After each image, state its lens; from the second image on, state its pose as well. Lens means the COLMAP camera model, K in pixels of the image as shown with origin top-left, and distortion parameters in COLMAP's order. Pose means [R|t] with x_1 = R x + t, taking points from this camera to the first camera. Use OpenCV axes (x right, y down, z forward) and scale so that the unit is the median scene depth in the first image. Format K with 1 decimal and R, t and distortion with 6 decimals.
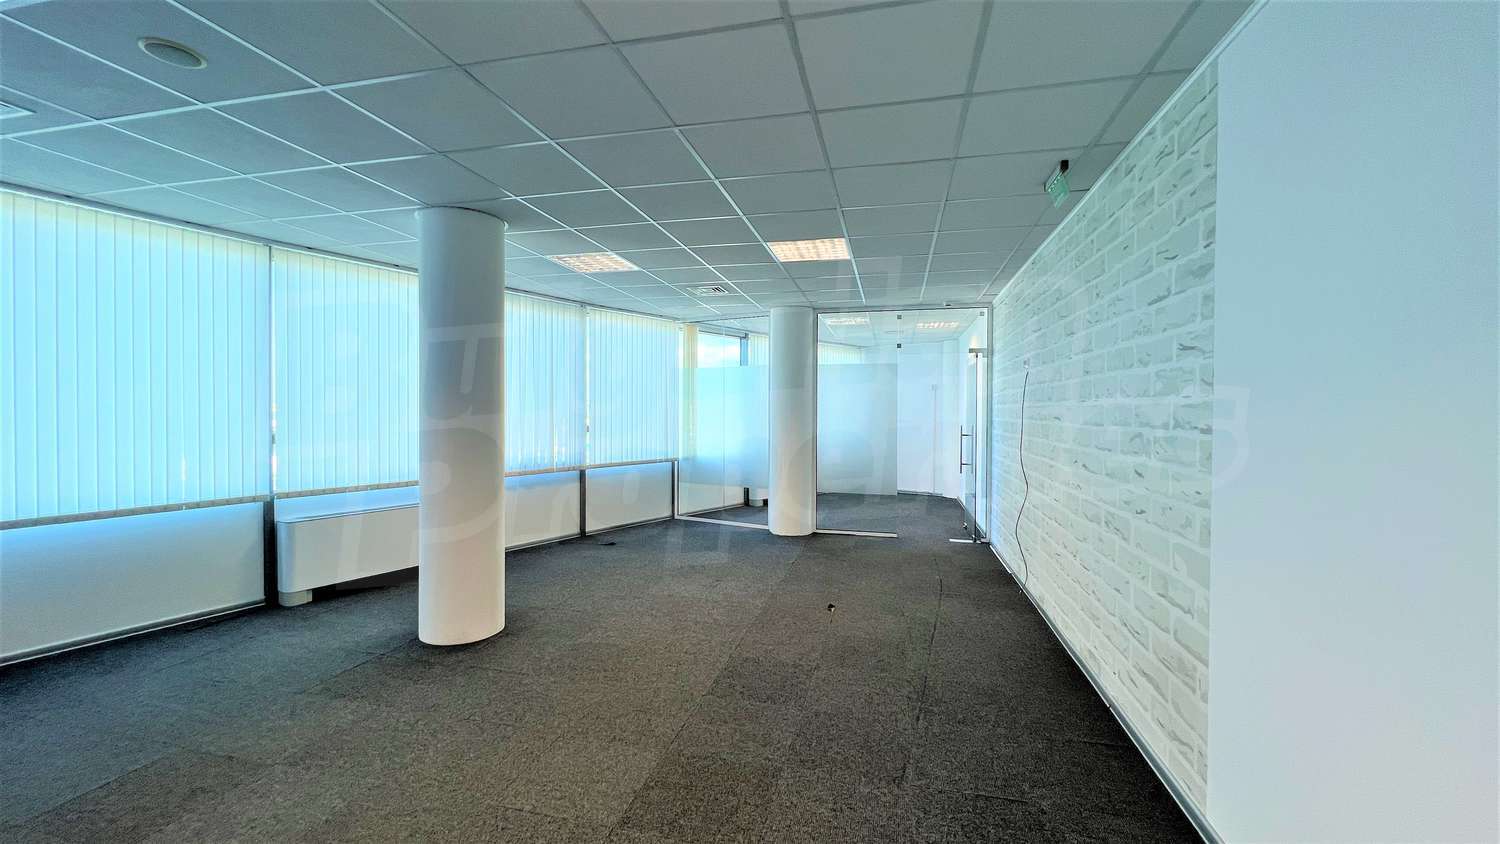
lens RADIAL K [[599.7, 0, 750.0], [0, 599.7, 422.0], [0, 0, 1]] dist [0.000038, -0.000011]
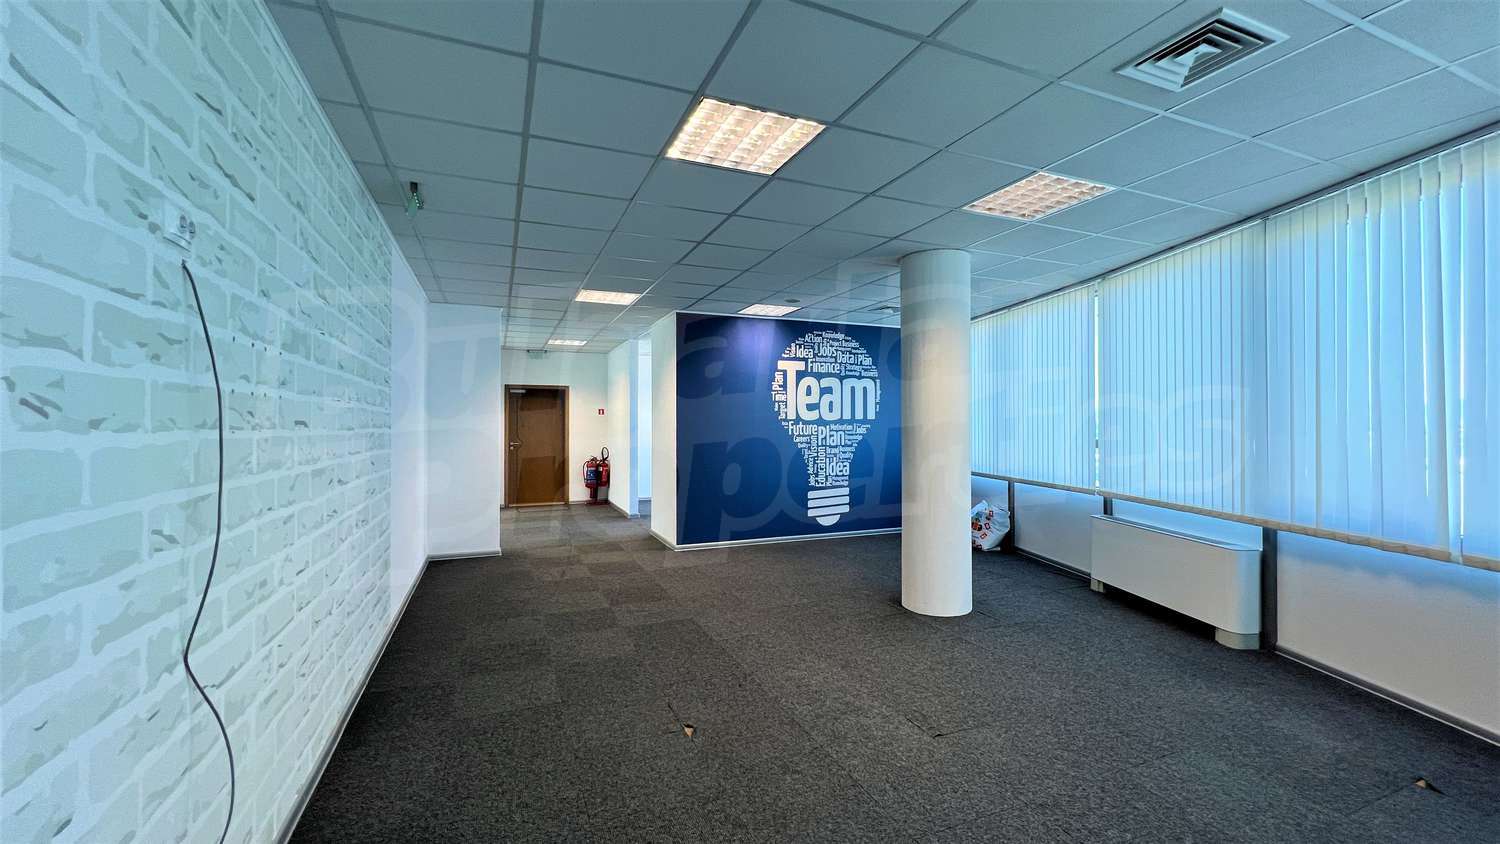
lens RADIAL K [[599.7, 0, 750.0], [0, 599.7, 422.0], [0, 0, 1]] dist [0.000038, -0.000011]
pose [[-0.806865, -0.007760, -0.590685, 0.470779], [-0.013115, 0.999903, 0.004778, -0.013495], [0.590591, 0.011602, -0.806888, 1.589102]]
